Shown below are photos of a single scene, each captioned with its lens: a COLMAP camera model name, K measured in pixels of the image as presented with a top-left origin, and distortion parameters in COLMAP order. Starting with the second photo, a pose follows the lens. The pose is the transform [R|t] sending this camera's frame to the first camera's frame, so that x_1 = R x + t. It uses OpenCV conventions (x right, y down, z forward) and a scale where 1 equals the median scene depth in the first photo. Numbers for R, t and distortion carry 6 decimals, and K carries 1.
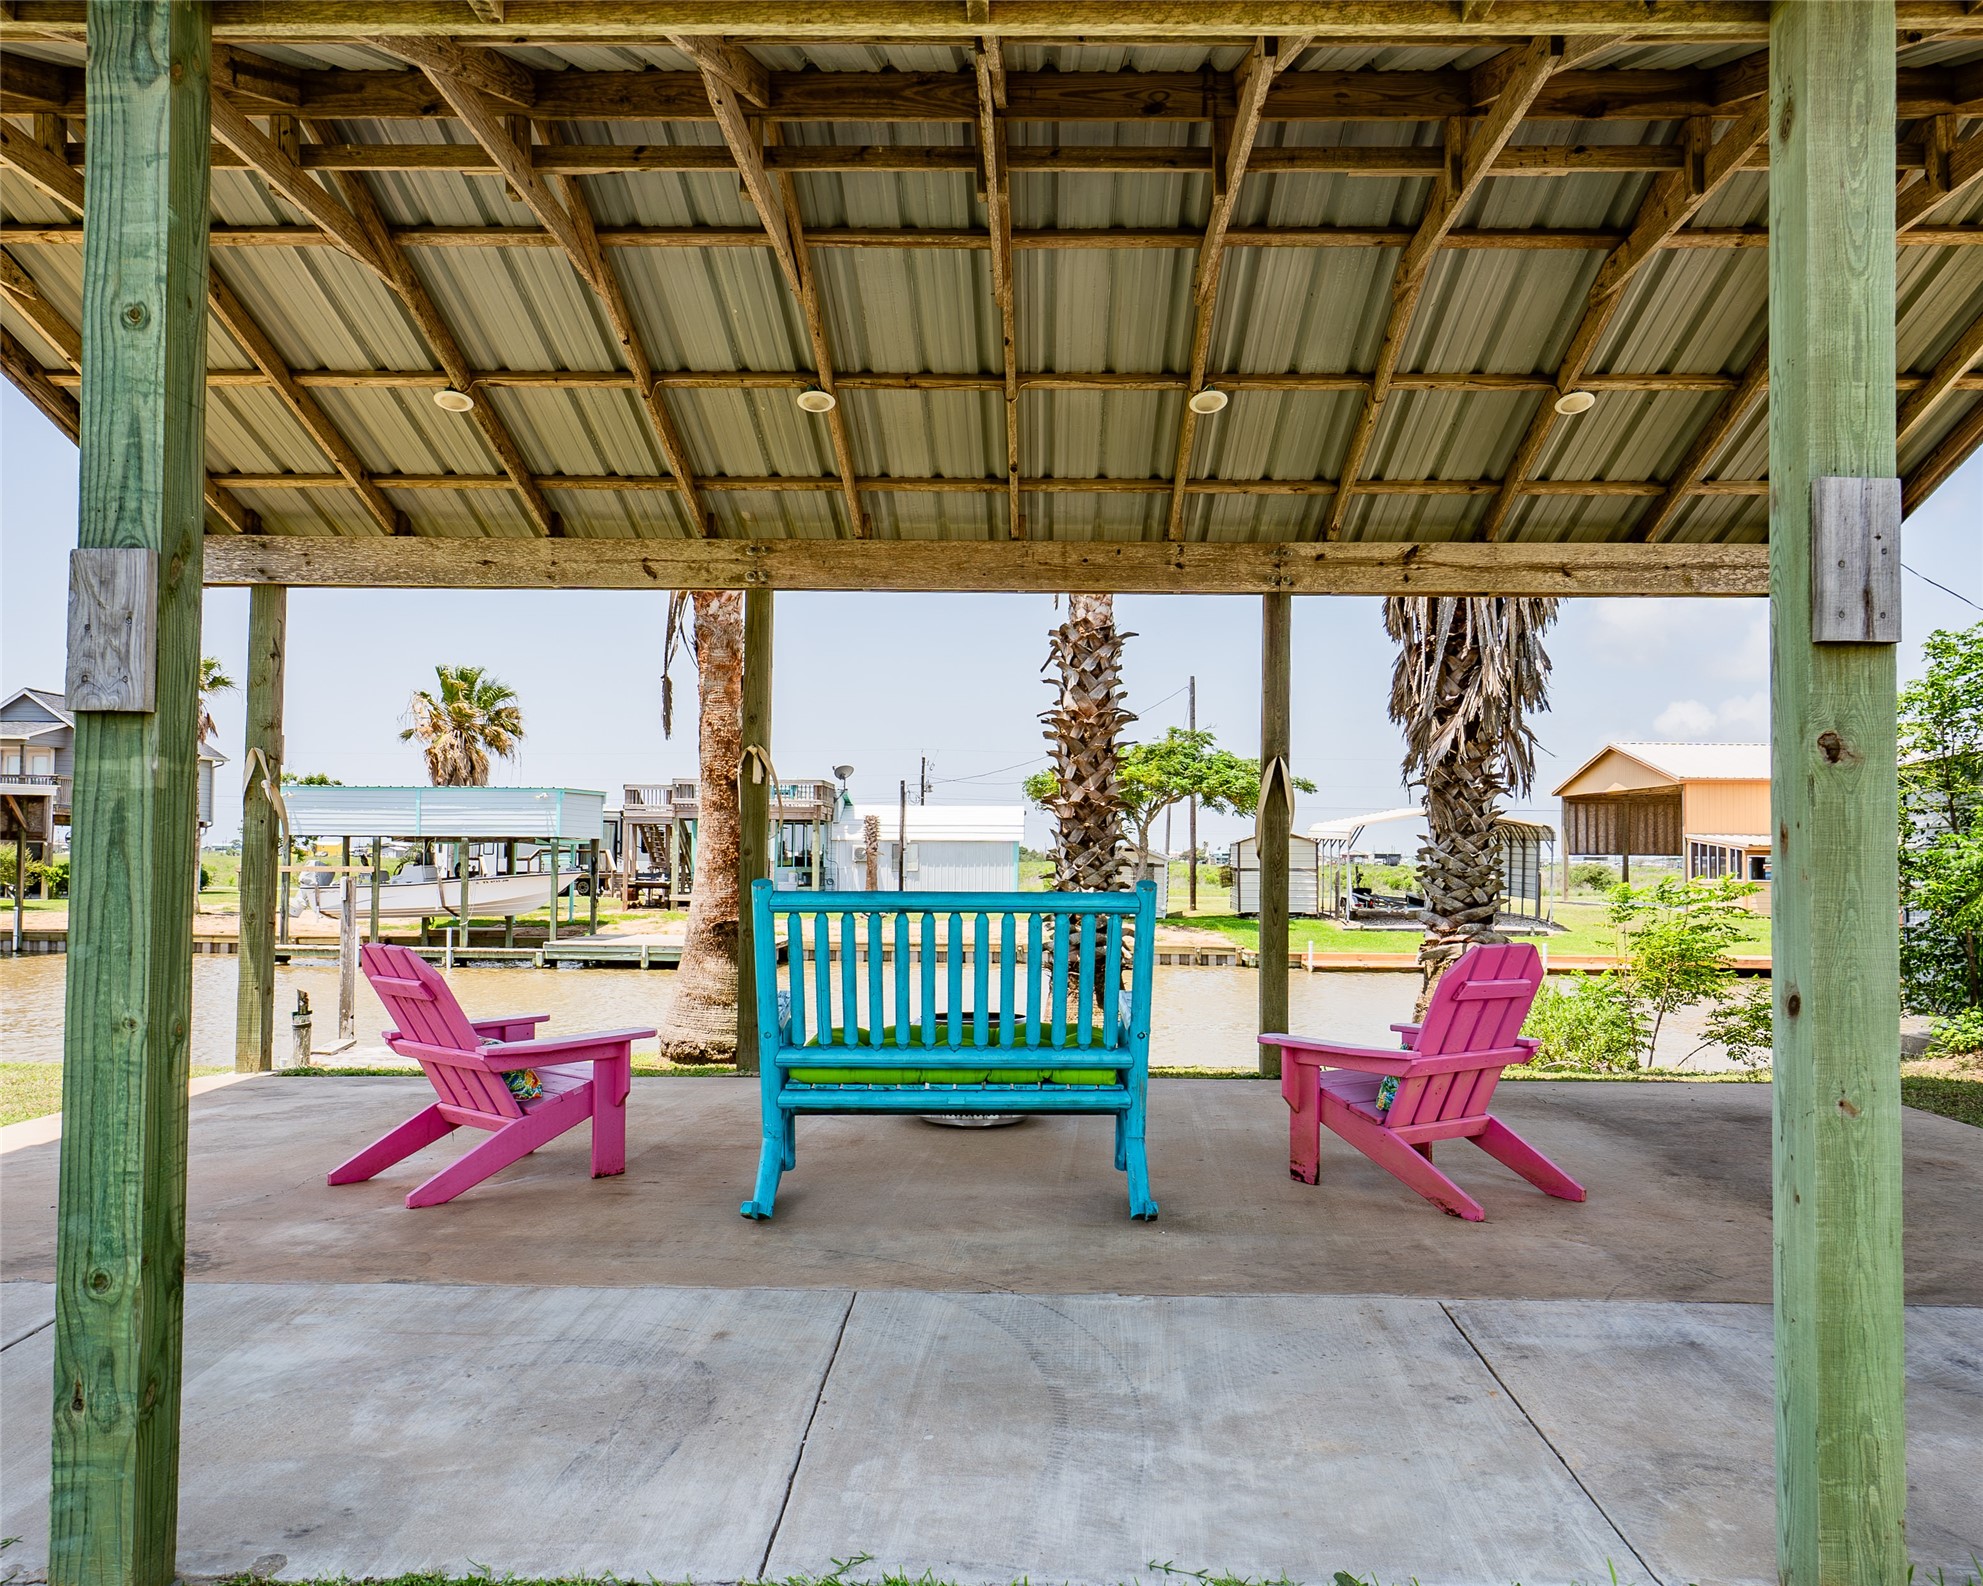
lens RADIAL K [[1682.0, 0, 991.5], [0, 1682.0, 793.0], [0, 0, 1]] dist [0.005952, 0.014484]
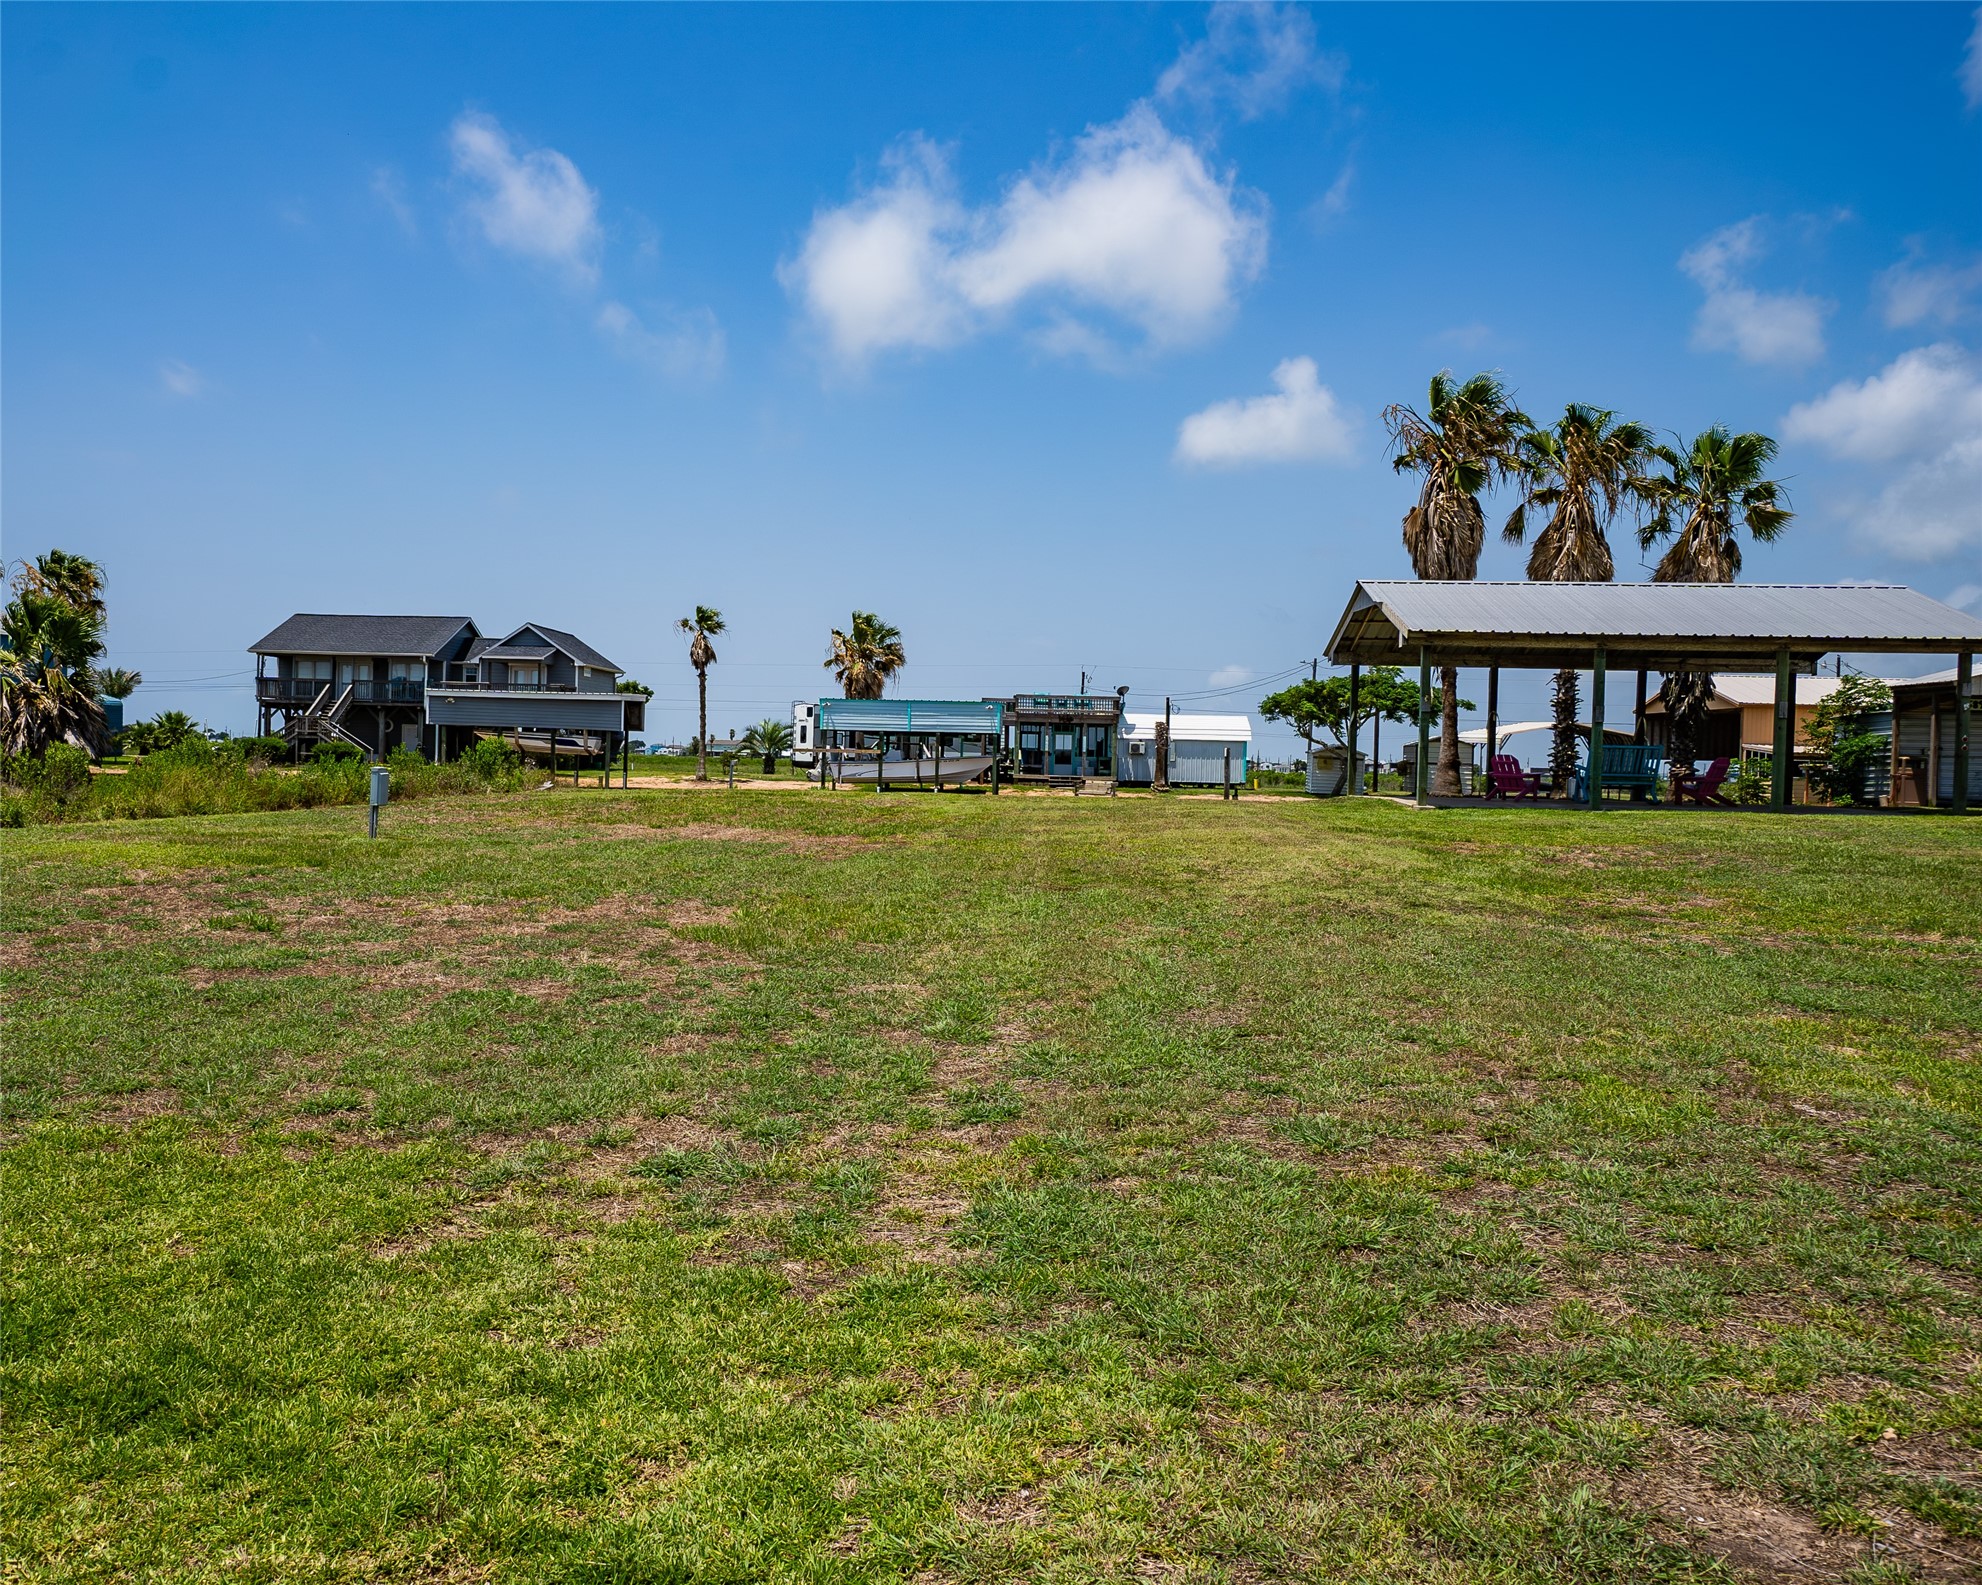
lens RADIAL K [[1772.0, 0, 806.2], [0, 1772.0, 795.5], [0, 0, 1]] dist [0.002001, 0.019463]
pose [[0.996410, 0.018912, -0.082518, -0.270837], [-0.014068, 0.998165, 0.058902, -0.010312], [0.083480, -0.057530, 0.994847, -0.616323]]
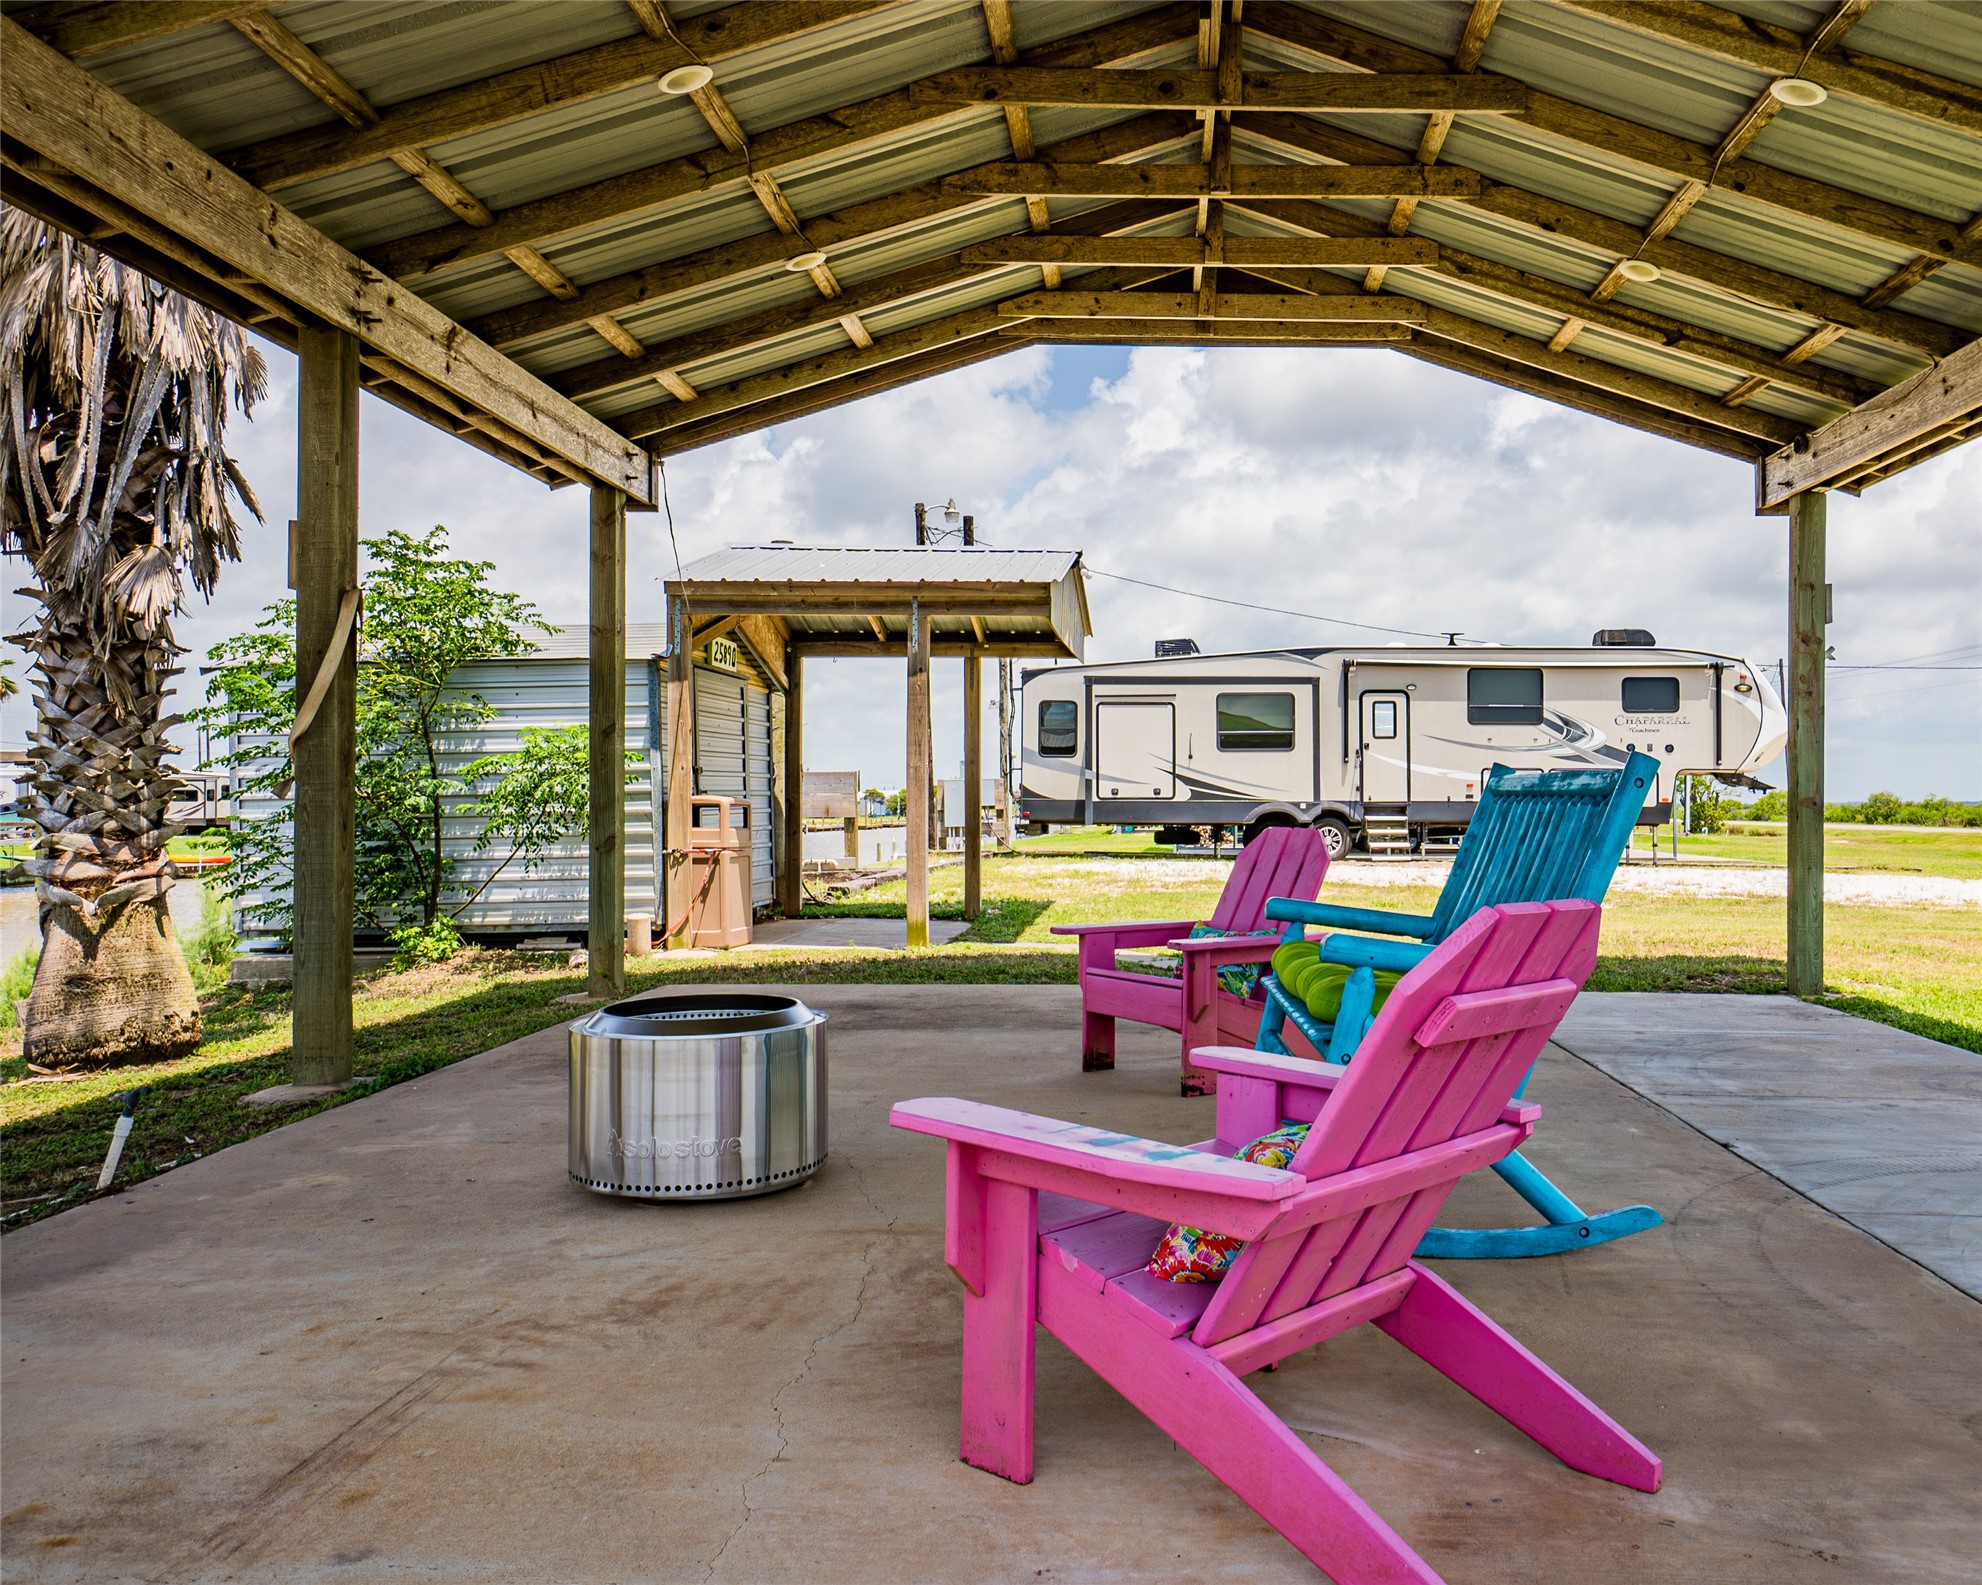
lens RADIAL K [[1763.3, 0, 991.0], [0, 1763.3, 792.5], [0, 0, 1]] dist [0.016362, 0.017191]
pose [[-0.055785, 0.000784, 0.998443, -0.147764], [-0.039602, 0.999211, -0.002997, 0.013674], [-0.997657, -0.039707, -0.055710, 0.223208]]
